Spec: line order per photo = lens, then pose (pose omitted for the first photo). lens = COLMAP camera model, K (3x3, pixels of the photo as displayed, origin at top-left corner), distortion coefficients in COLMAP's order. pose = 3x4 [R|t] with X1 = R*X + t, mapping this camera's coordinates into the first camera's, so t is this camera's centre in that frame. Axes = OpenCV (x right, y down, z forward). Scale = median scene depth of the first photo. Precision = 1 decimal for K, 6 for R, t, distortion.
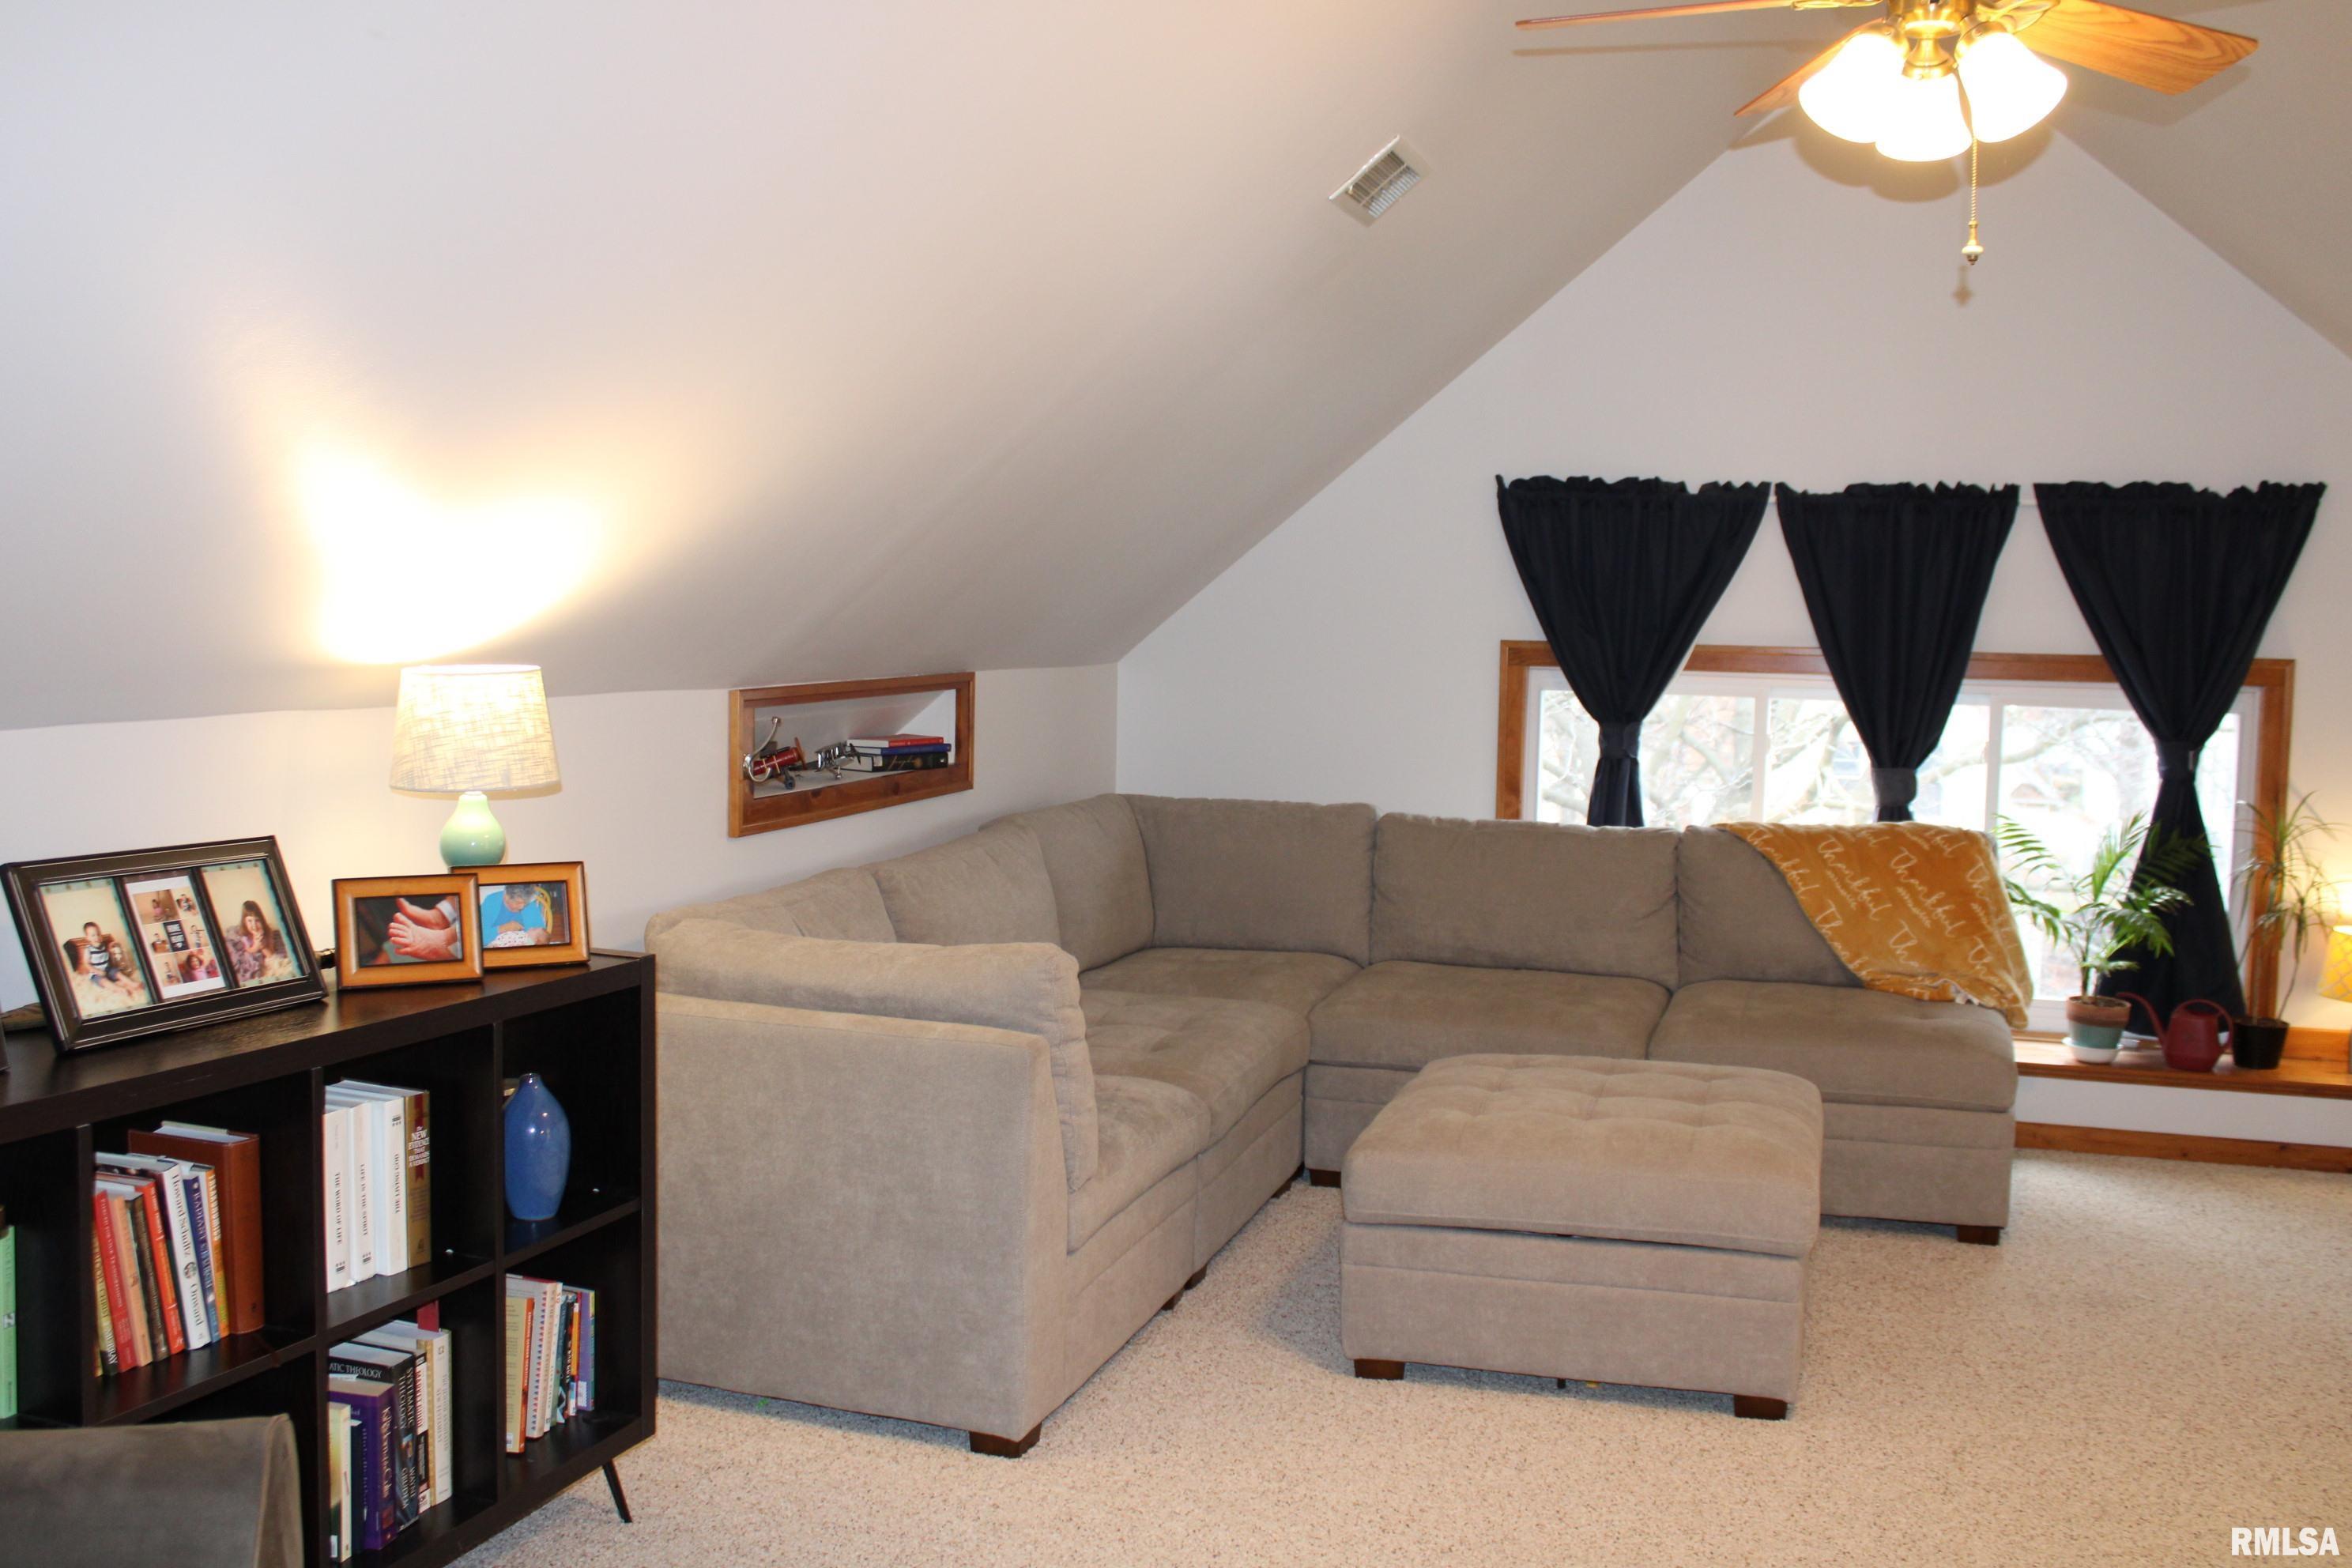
lens RADIAL K [[2098.9, 0, 1220.1], [0, 2098.9, 754.8], [0, 0, 1]] dist [-0.142107, 0.115587]
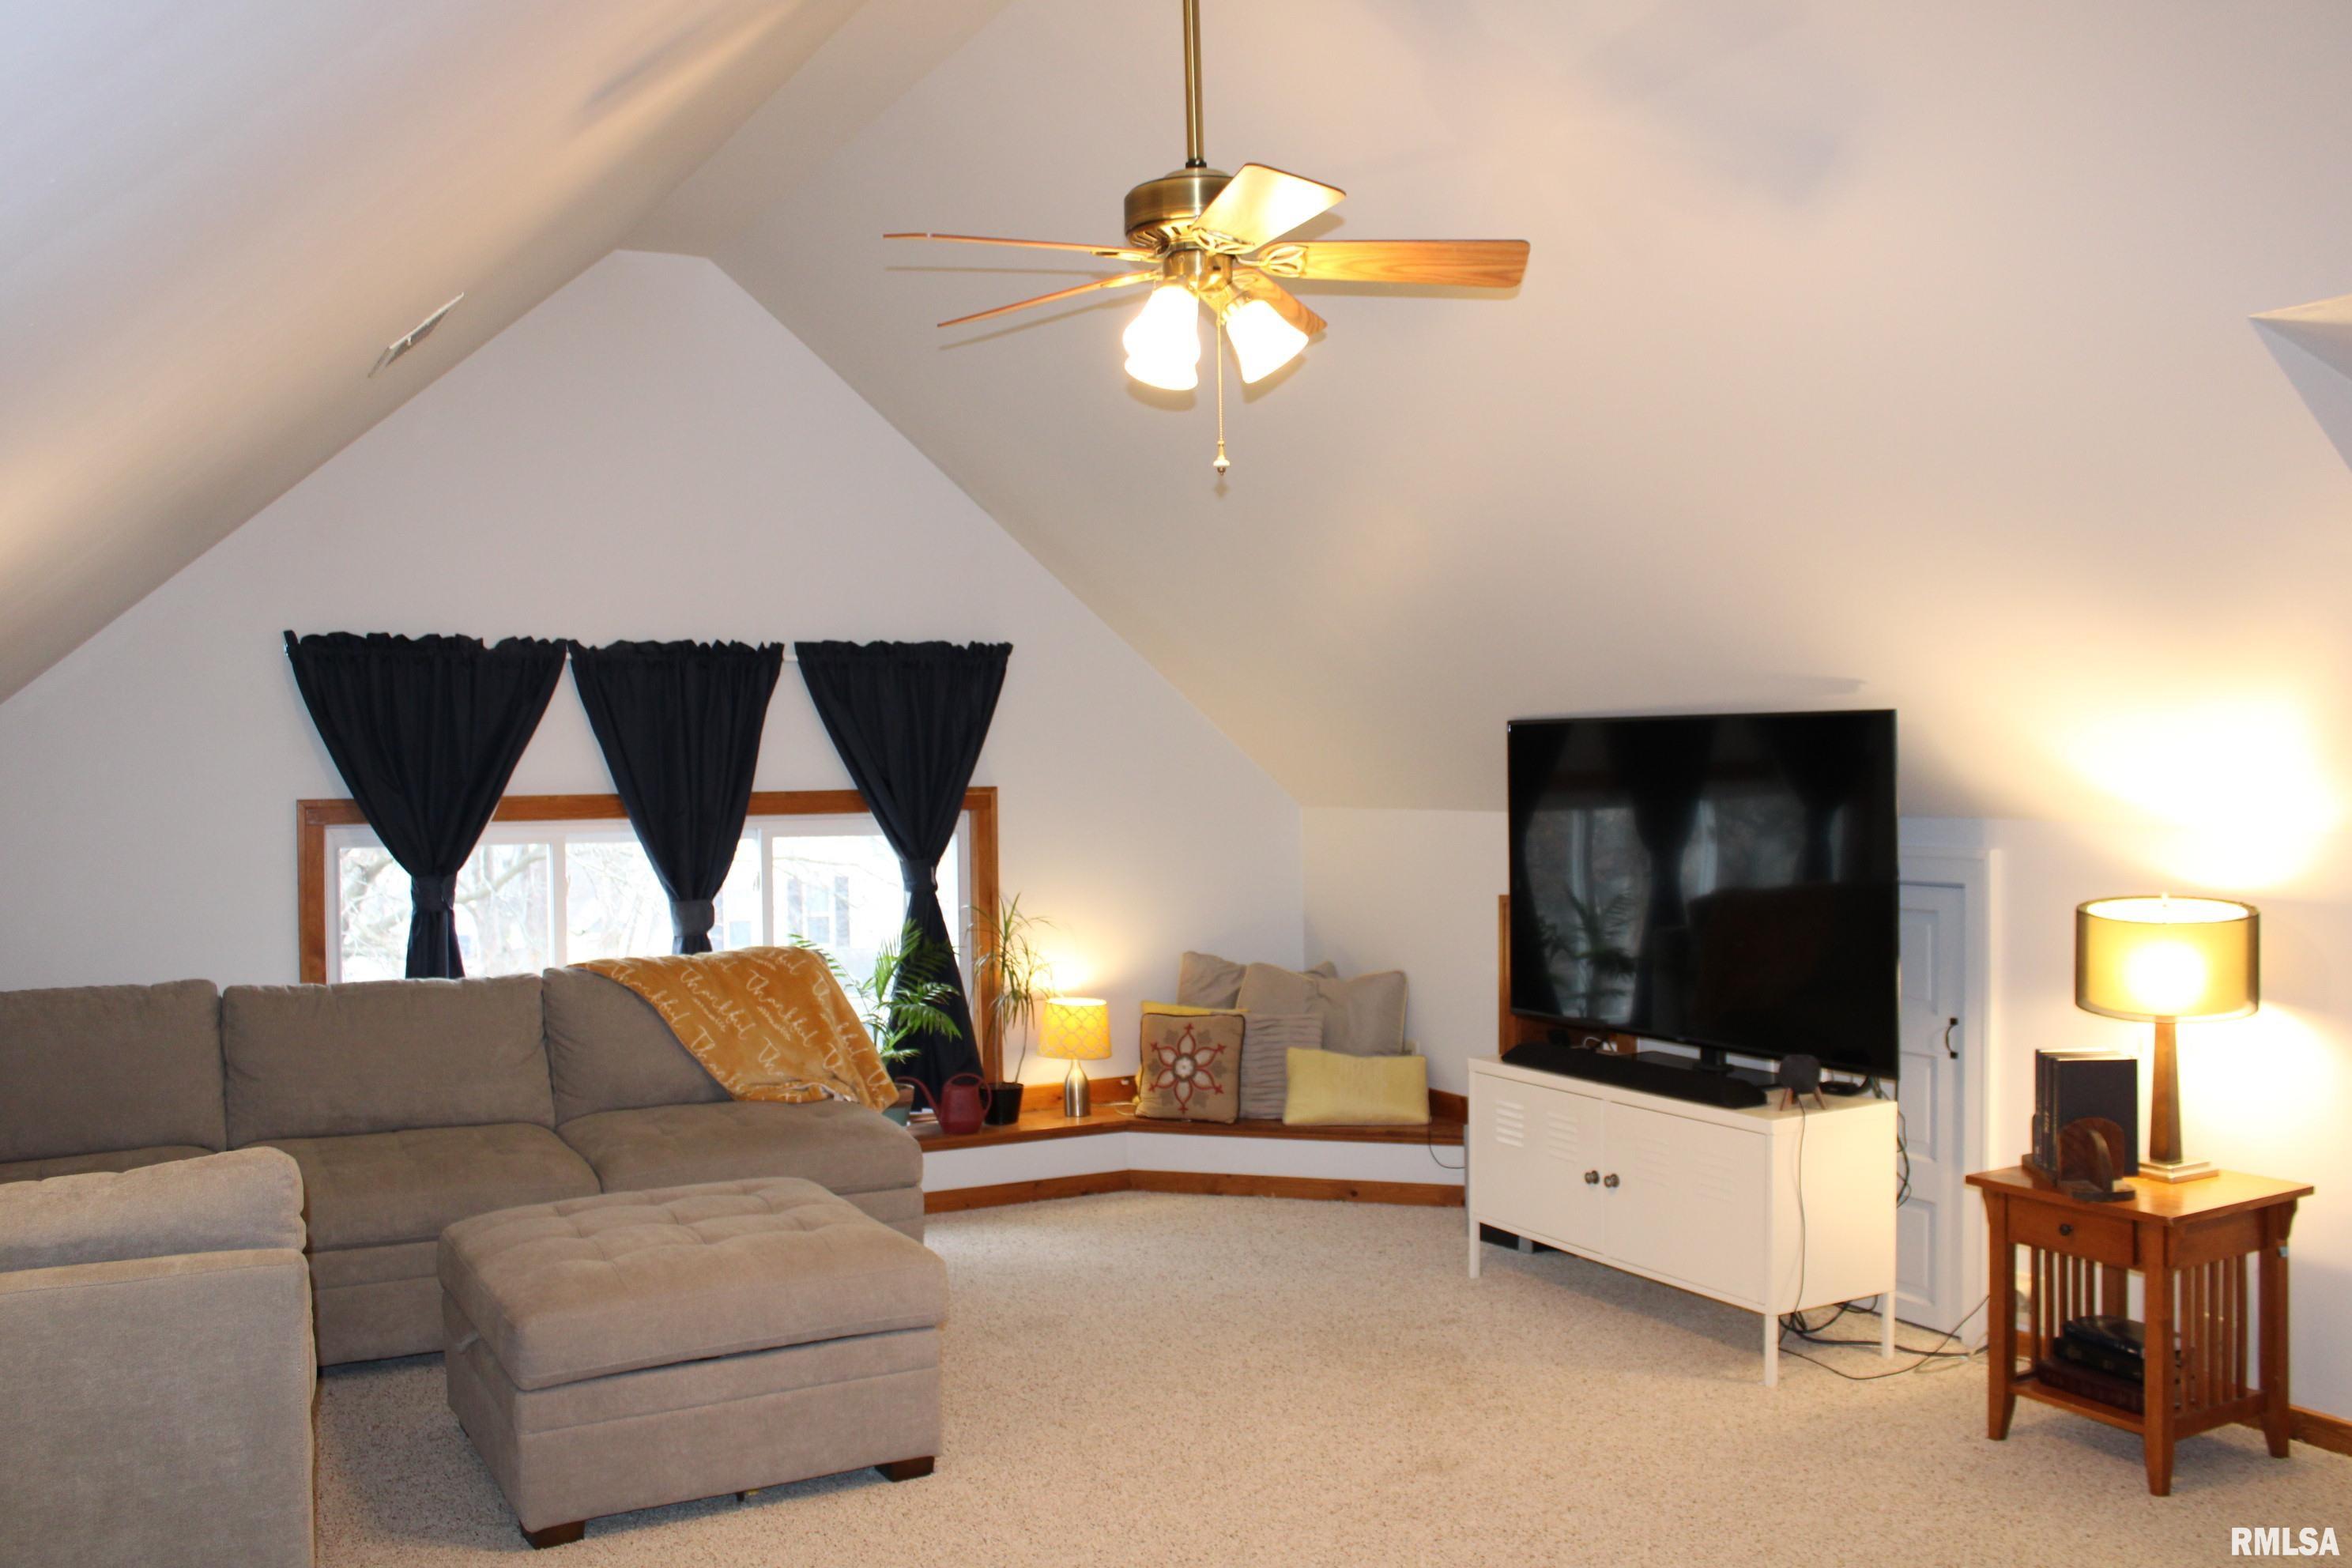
lens RADIAL K [[1998.2, 0, 1183.7], [0, 1998.2, 772.6], [0, 0, 1]] dist [-0.134777, 0.095619]
pose [[0.696333, -0.029800, 0.717100, -0.258006], [0.074774, 0.996713, -0.031188, -0.009371], [-0.713813, 0.075338, 0.696272, 0.083803]]
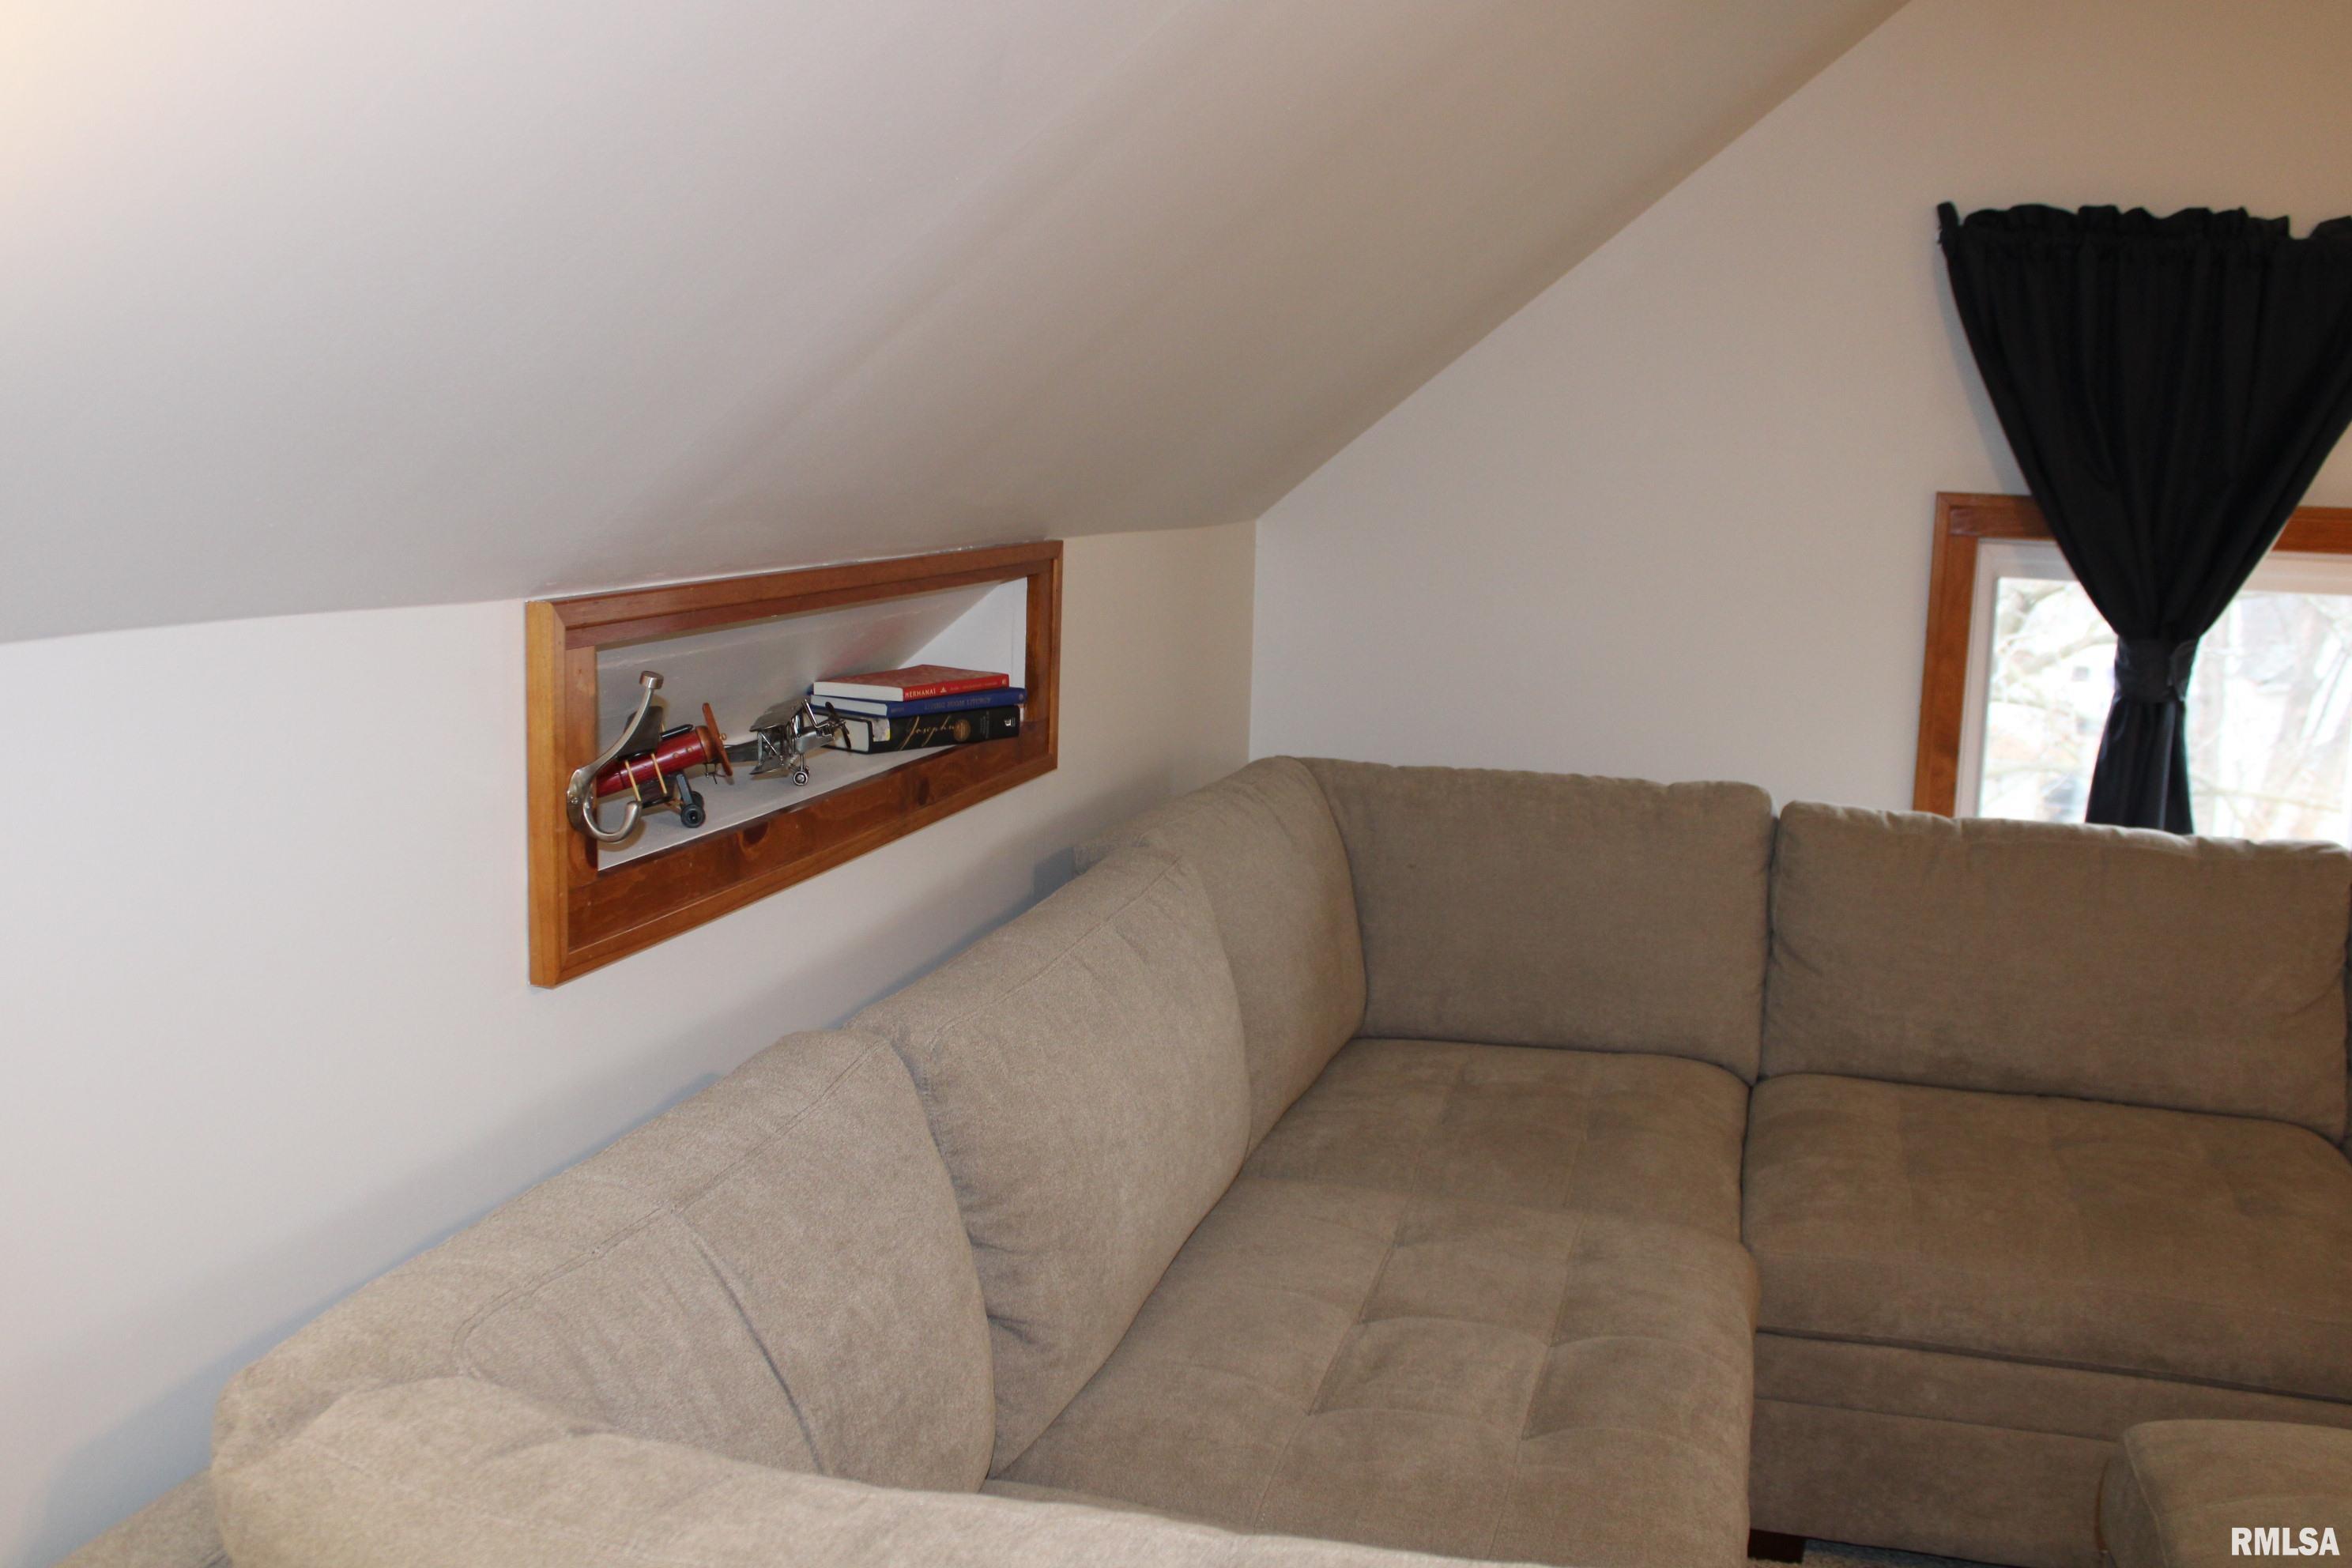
lens RADIAL K [[2098.9, 0, 1192.0], [0, 2098.9, 795.7], [0, 0, 1]] dist [-0.142107, 0.115587]
pose [[0.999741, 0.004913, 0.022201, -0.095574], [-0.006886, 0.995944, 0.089716, -0.023392], [-0.021671, -0.089846, 0.995720, 0.483677]]
